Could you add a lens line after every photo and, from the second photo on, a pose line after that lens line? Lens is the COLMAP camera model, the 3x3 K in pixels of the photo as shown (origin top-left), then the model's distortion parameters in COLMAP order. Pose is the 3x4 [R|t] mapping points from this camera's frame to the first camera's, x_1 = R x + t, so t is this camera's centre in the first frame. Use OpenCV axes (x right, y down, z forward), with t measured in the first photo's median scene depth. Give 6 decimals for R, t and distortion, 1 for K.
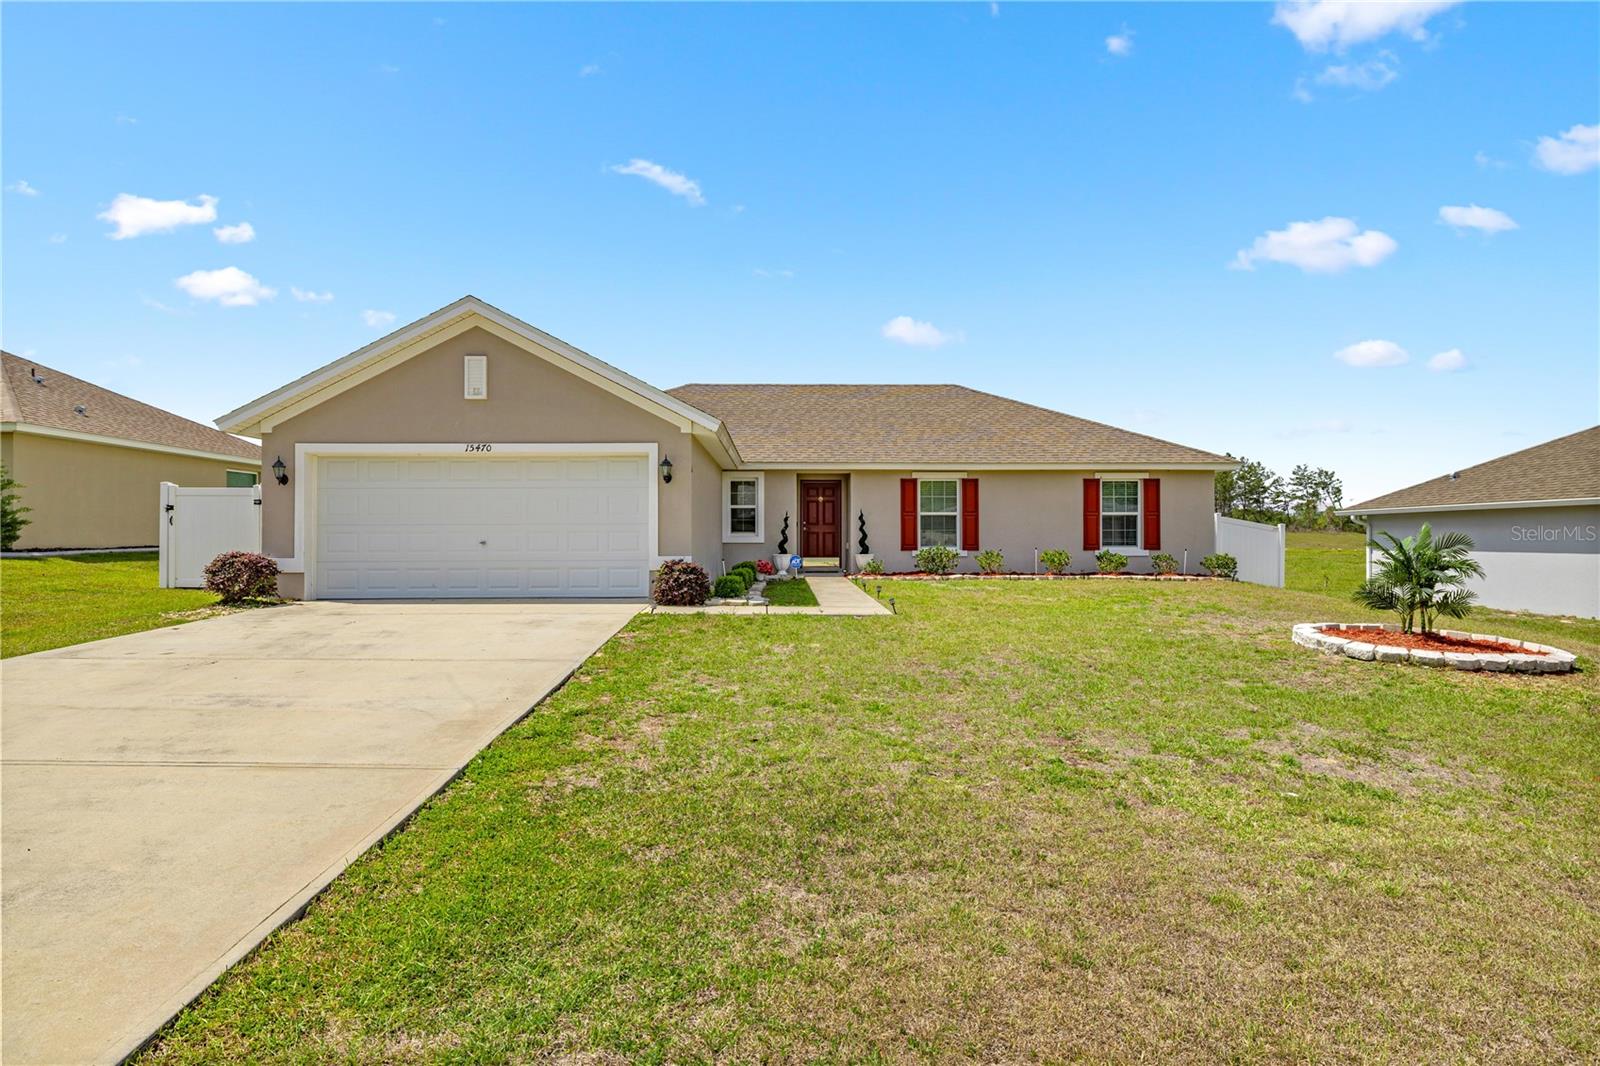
lens RADIAL K [[836.9, 0, 809.3], [0, 836.9, 537.1], [0, 0, 1]] dist [0.000501, -0.000014]
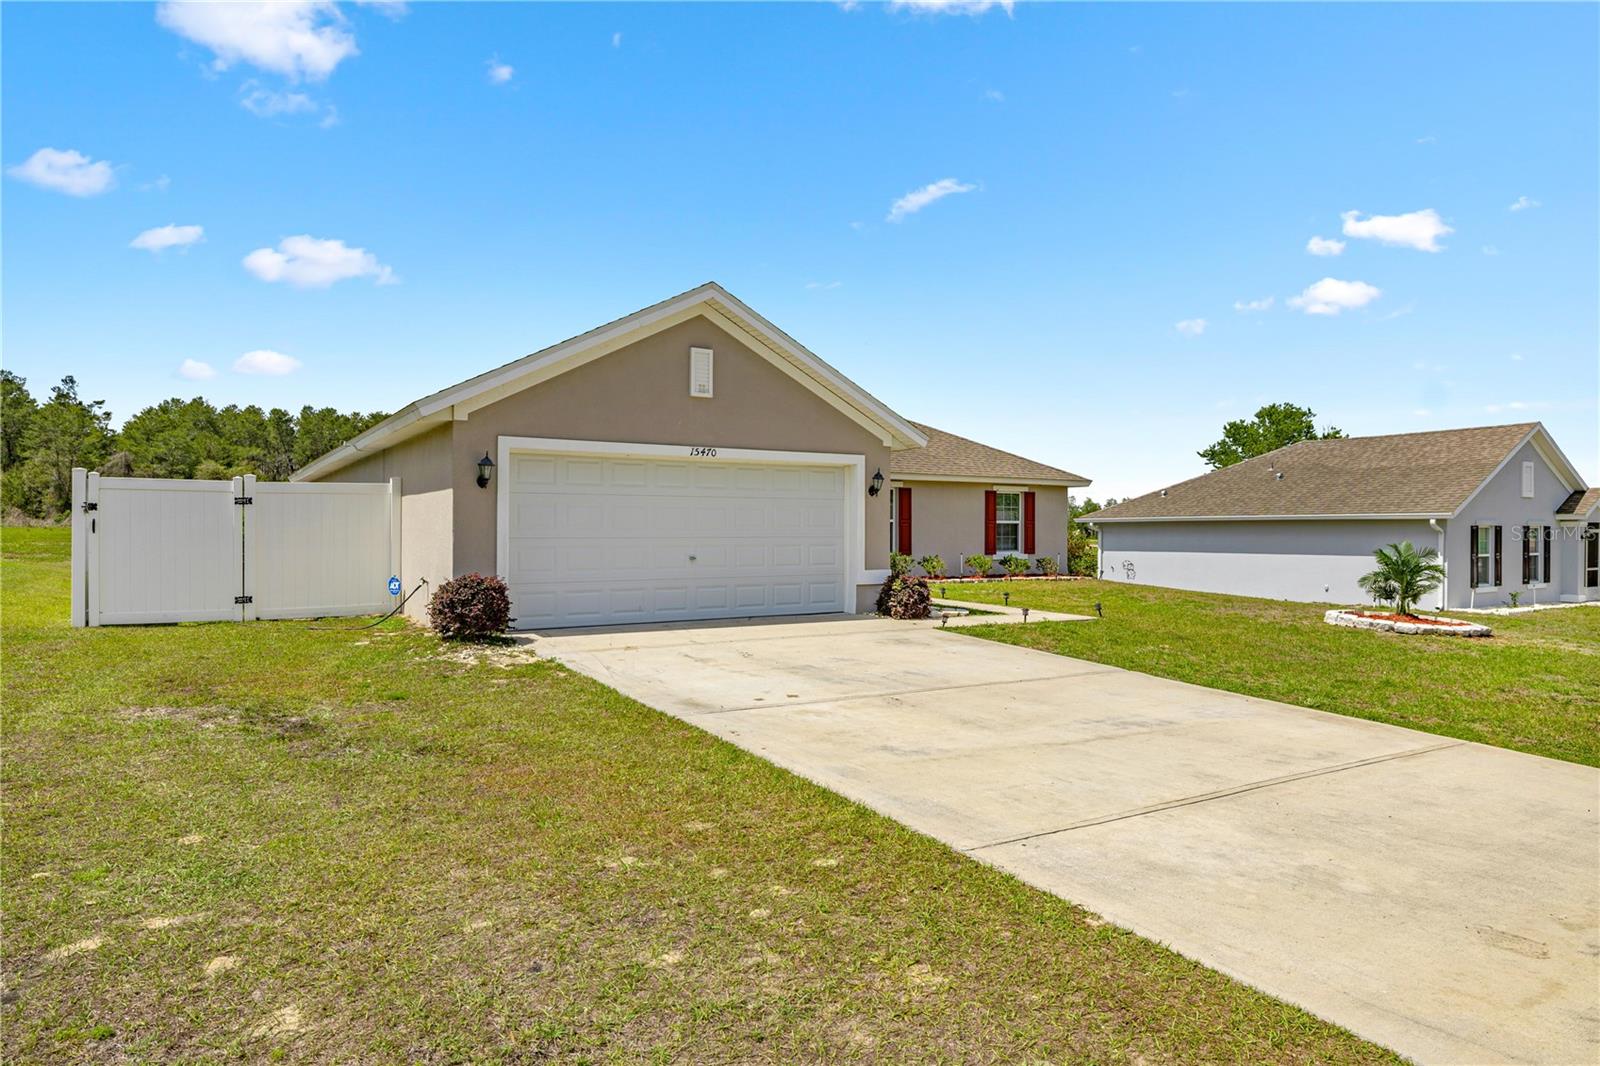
lens RADIAL K [[931.1, 0, 800.0], [0, 931.1, 533.0], [0, 0, 1]] dist [-0.001012, -0.000140]
pose [[0.860299, 0.002854, 0.509781, -0.517160], [-0.004968, 0.999984, 0.002785, -0.014993], [-0.509765, -0.004928, 0.860300, 0.060180]]
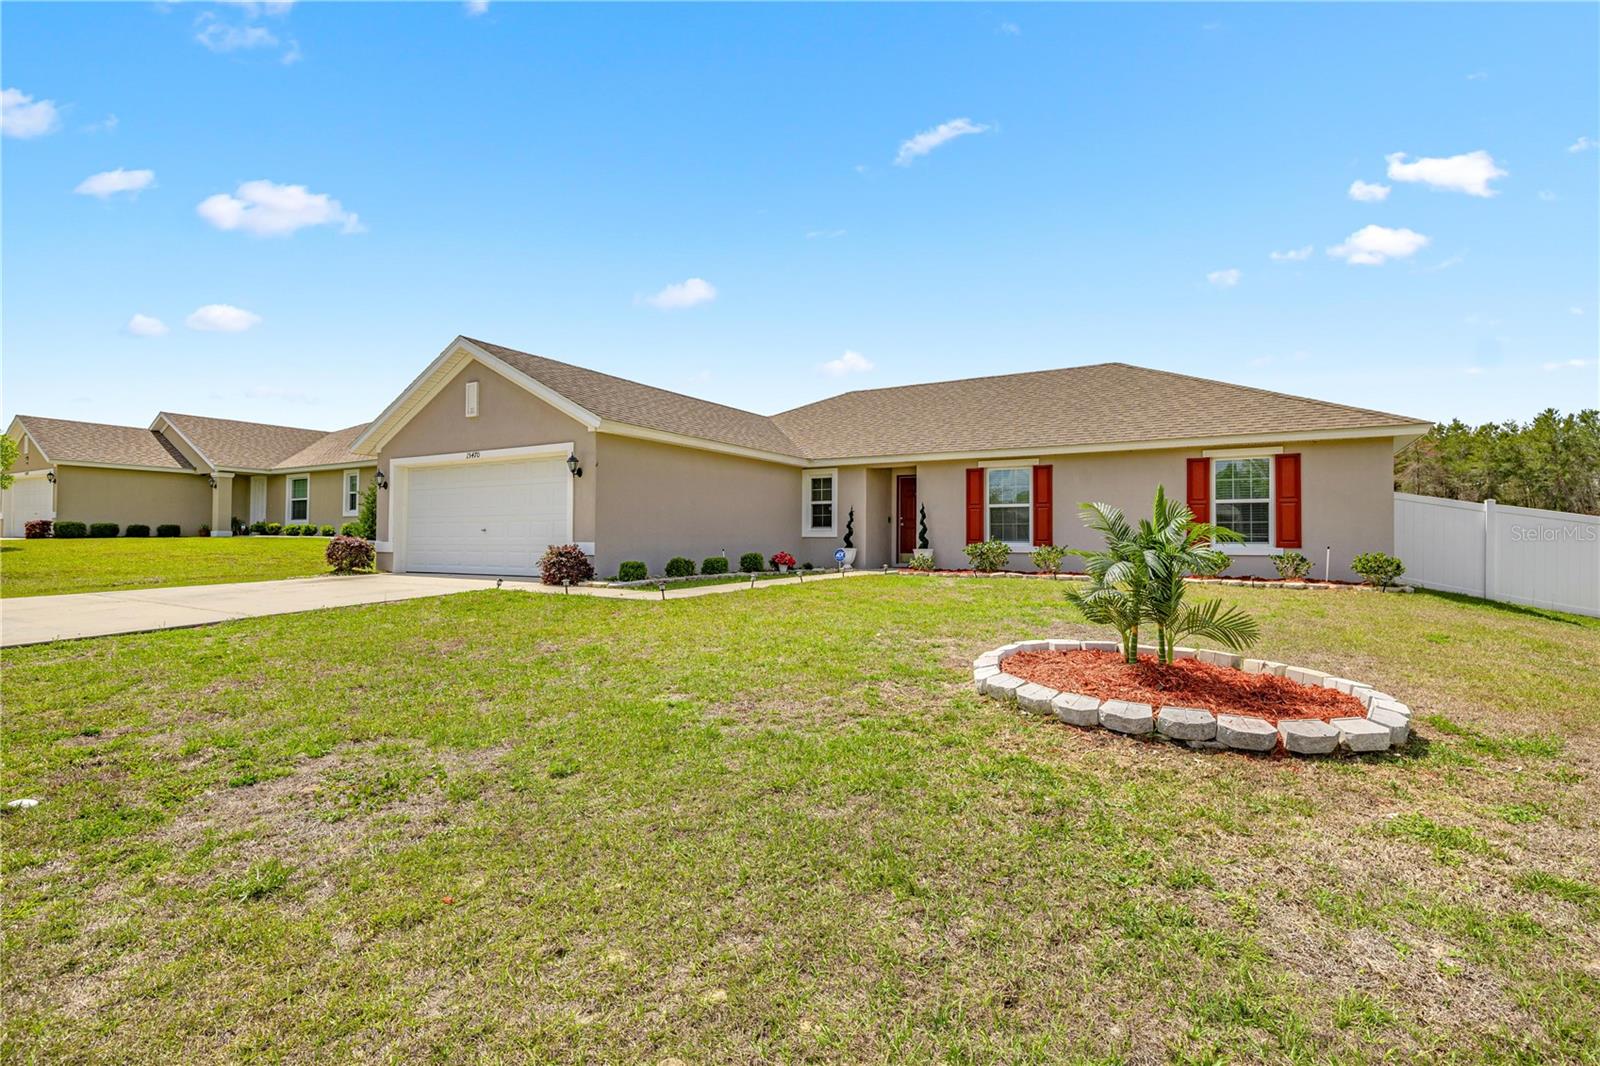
lens RADIAL K [[752.1, 0, 800.0], [0, 752.1, 533.0], [0, 0, 1]] dist [0.000496, 0.000001]
pose [[0.849647, -0.000382, -0.527352, 0.394469], [-0.006831, 0.999908, -0.011731, 0.012941], [0.527308, 0.013569, 0.849566, 0.191024]]
